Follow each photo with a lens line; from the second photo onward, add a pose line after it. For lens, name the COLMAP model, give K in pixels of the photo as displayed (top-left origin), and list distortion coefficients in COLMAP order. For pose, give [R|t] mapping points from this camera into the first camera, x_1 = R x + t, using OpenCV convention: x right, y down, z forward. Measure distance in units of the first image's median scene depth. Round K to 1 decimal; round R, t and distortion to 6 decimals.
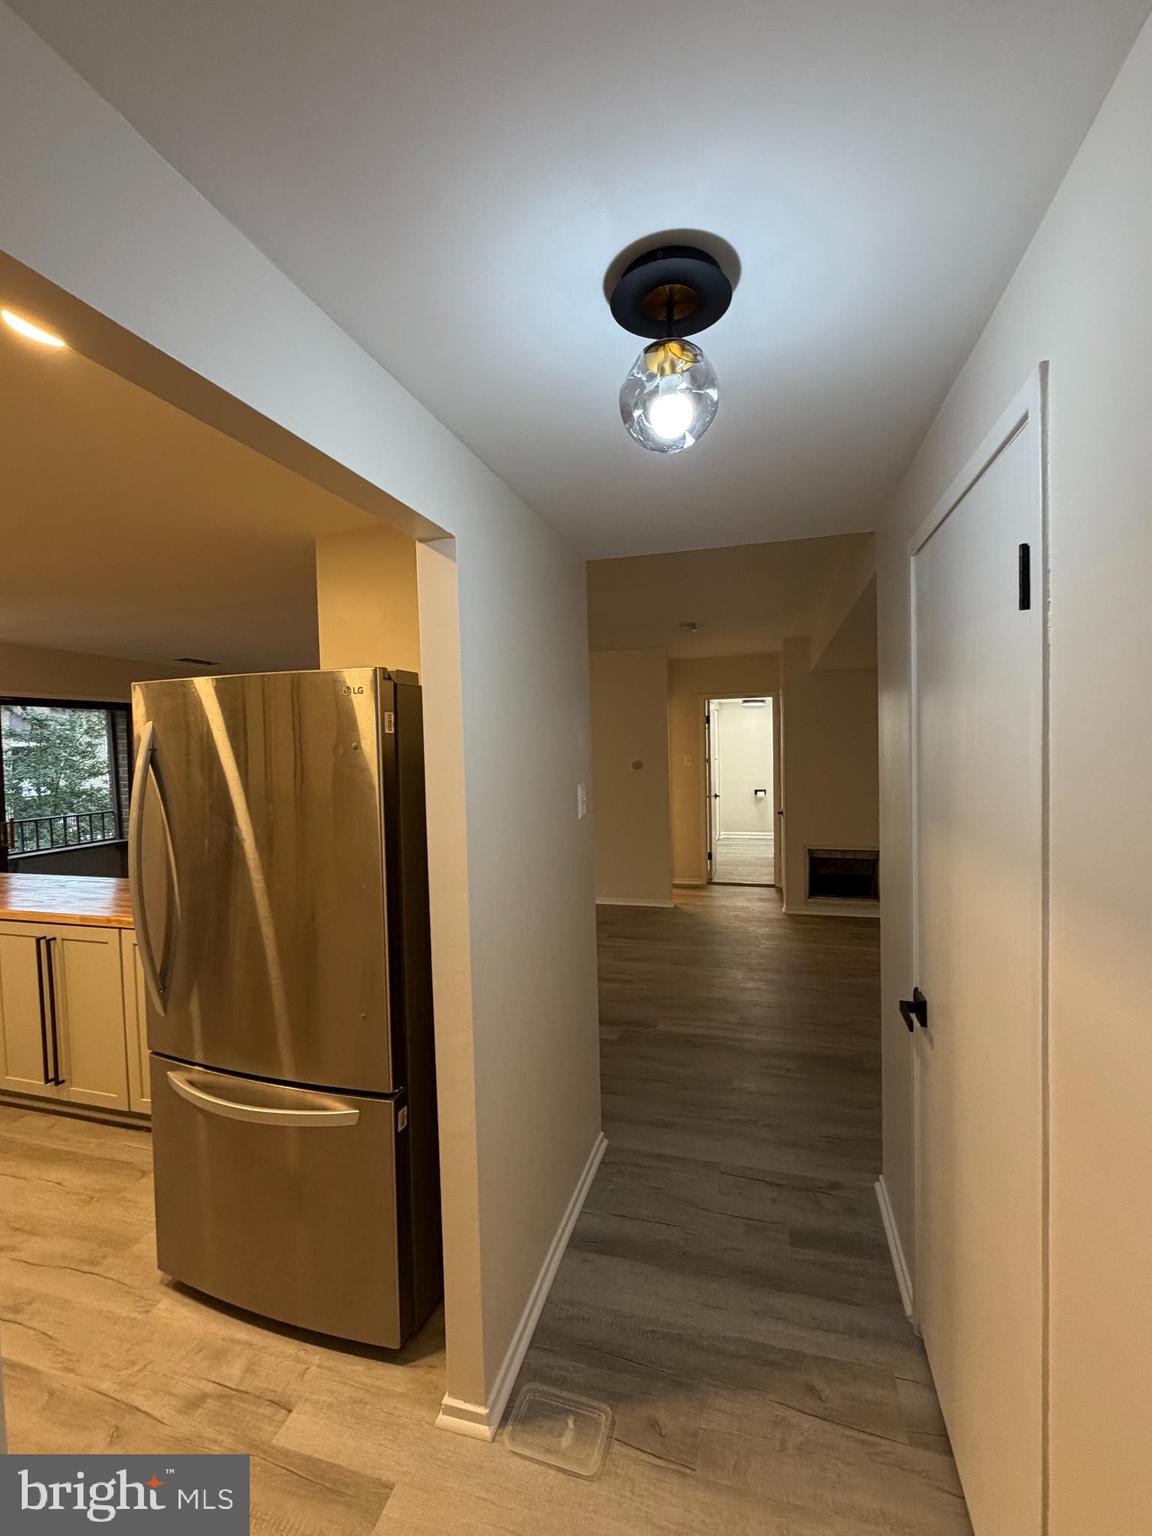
lens RADIAL K [[647.1, 0, 576.4], [0, 647.1, 790.2], [0, 0, 1]] dist [-0.000271, -0.000106]
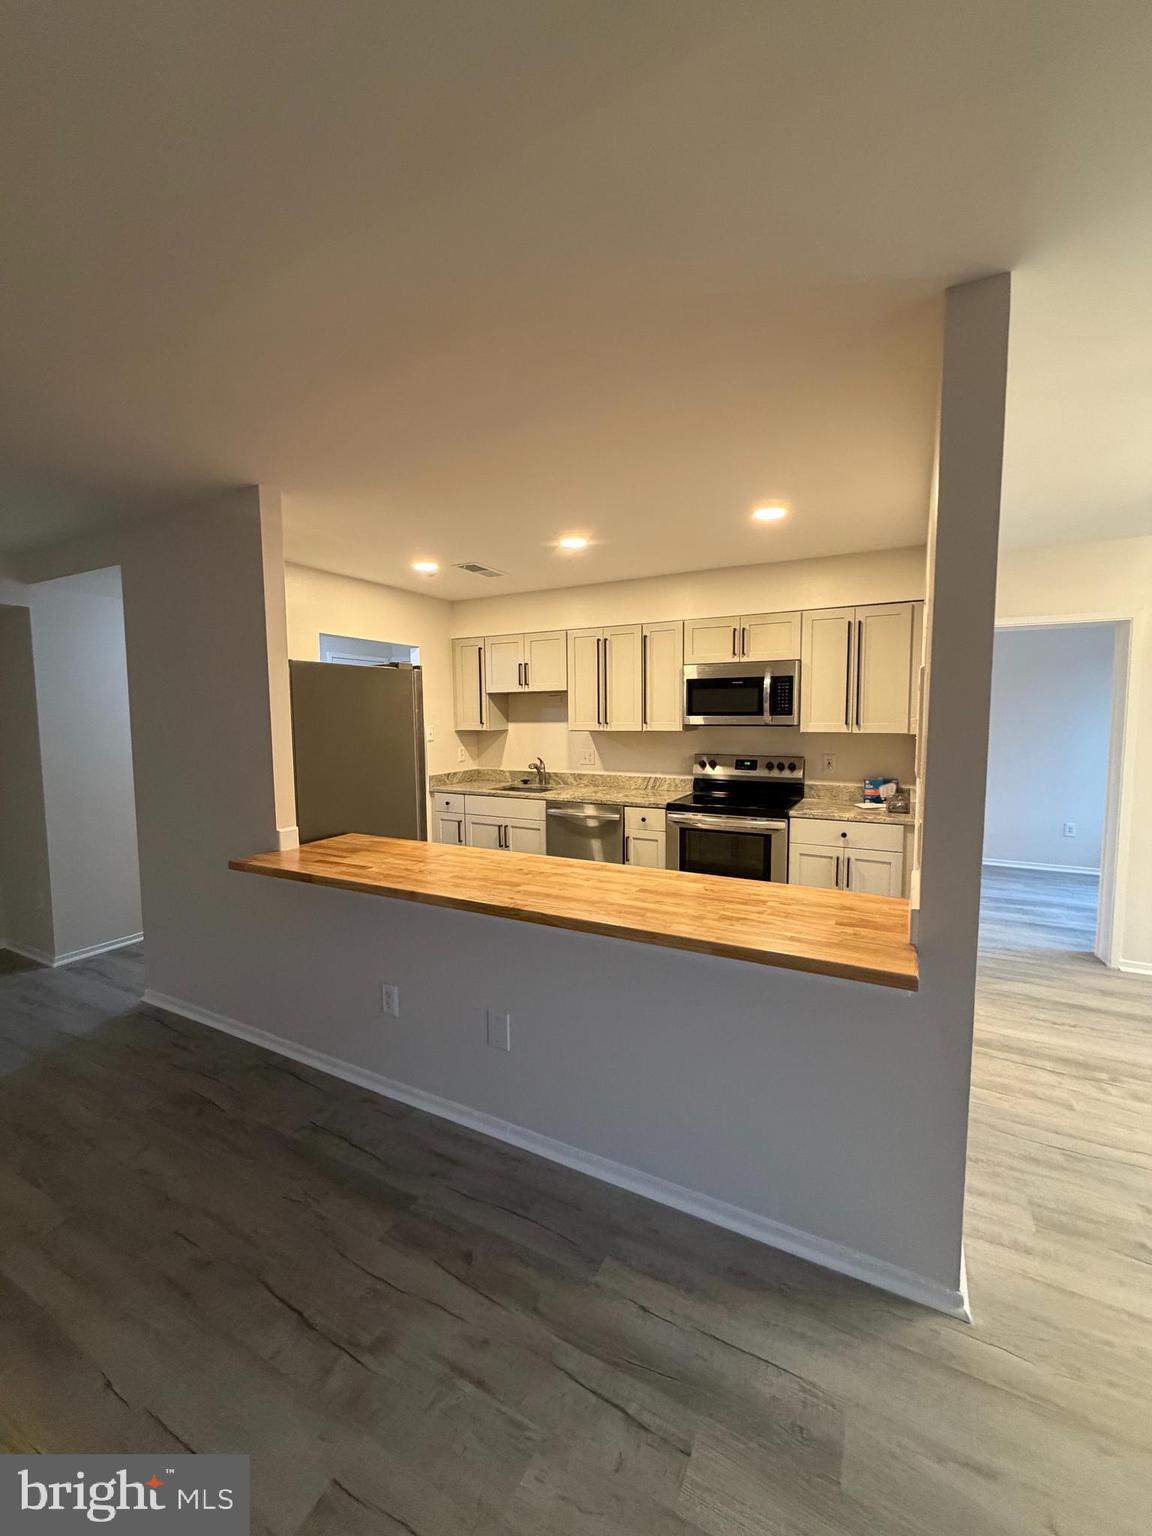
lens RADIAL K [[613.8, 0, 577.1], [0, 613.8, 764.4], [0, 0, 1]] dist [-0.000240, -0.000166]
pose [[-0.976558, 0.002202, 0.215244, -1.345520], [0.032977, 0.989674, 0.139491, -0.103361], [-0.212714, 0.143319, -0.966547, 2.391995]]
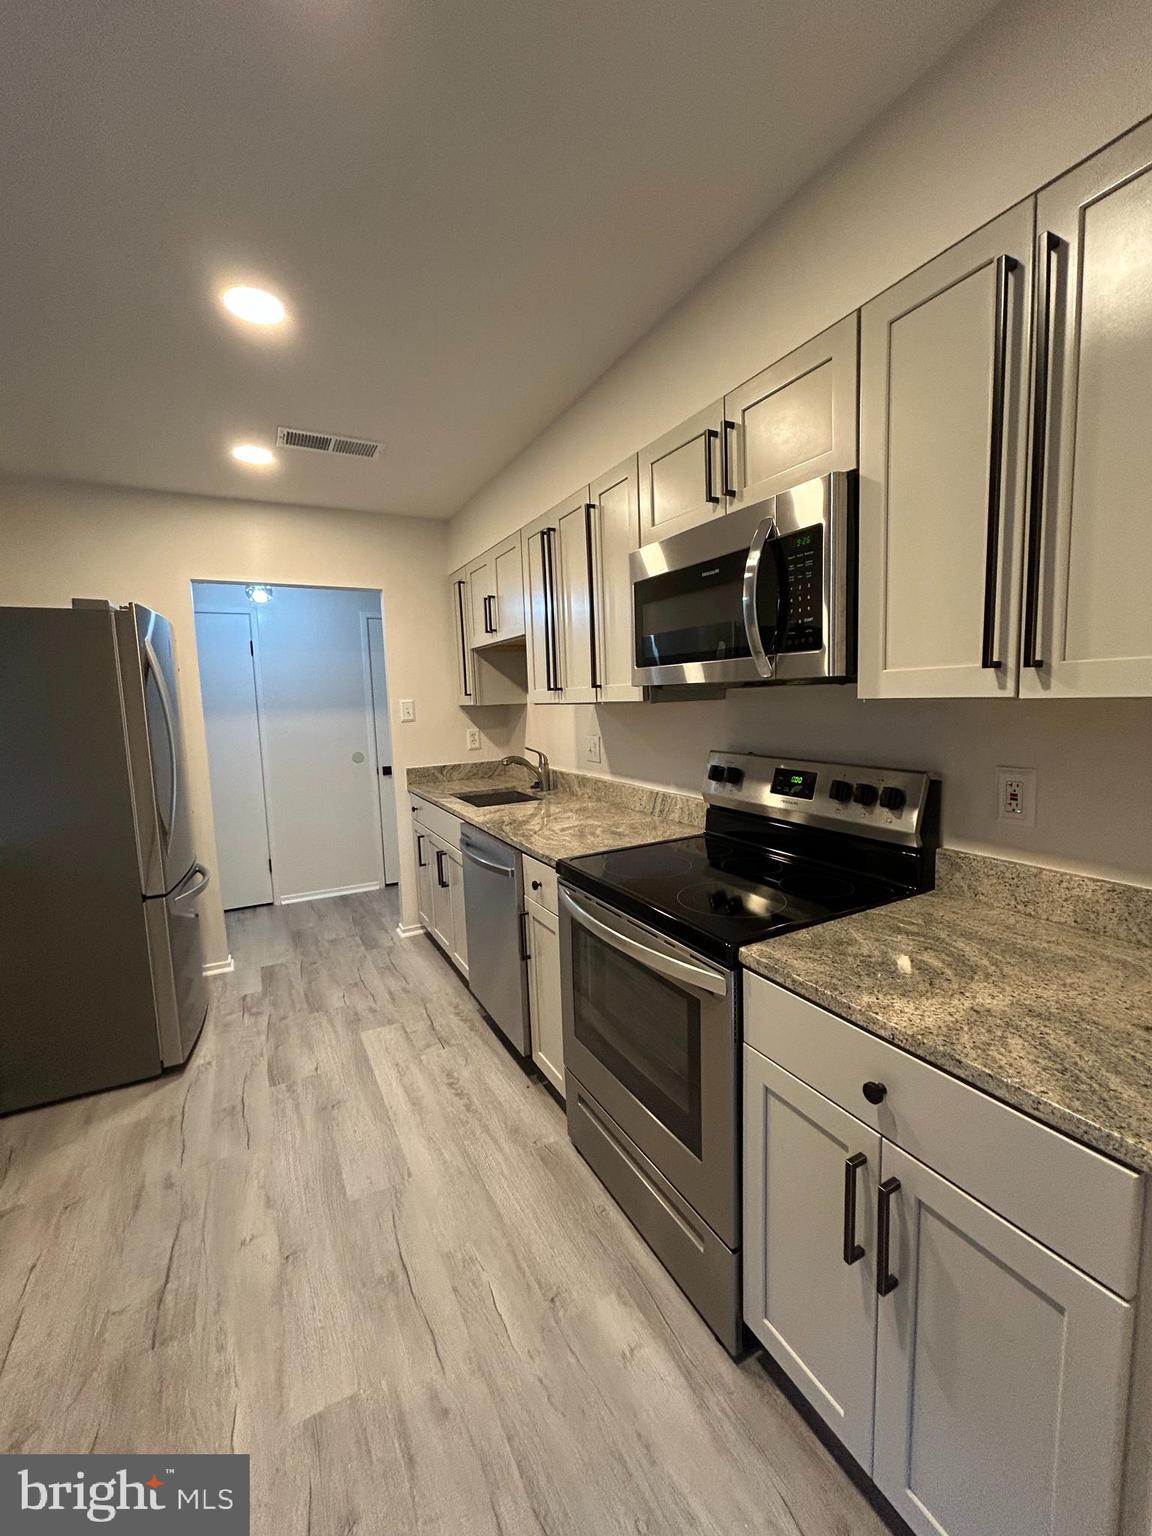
lens RADIAL K [[616.1, 0, 579.2], [0, 616.1, 765.7], [0, 0, 1]] dist [0.000272, 0.000557]
pose [[-0.689339, -0.045231, 0.723026, -1.859507], [0.087531, 0.985537, 0.145106, 0.034406], [-0.719132, 0.163315, -0.675409, 1.047334]]
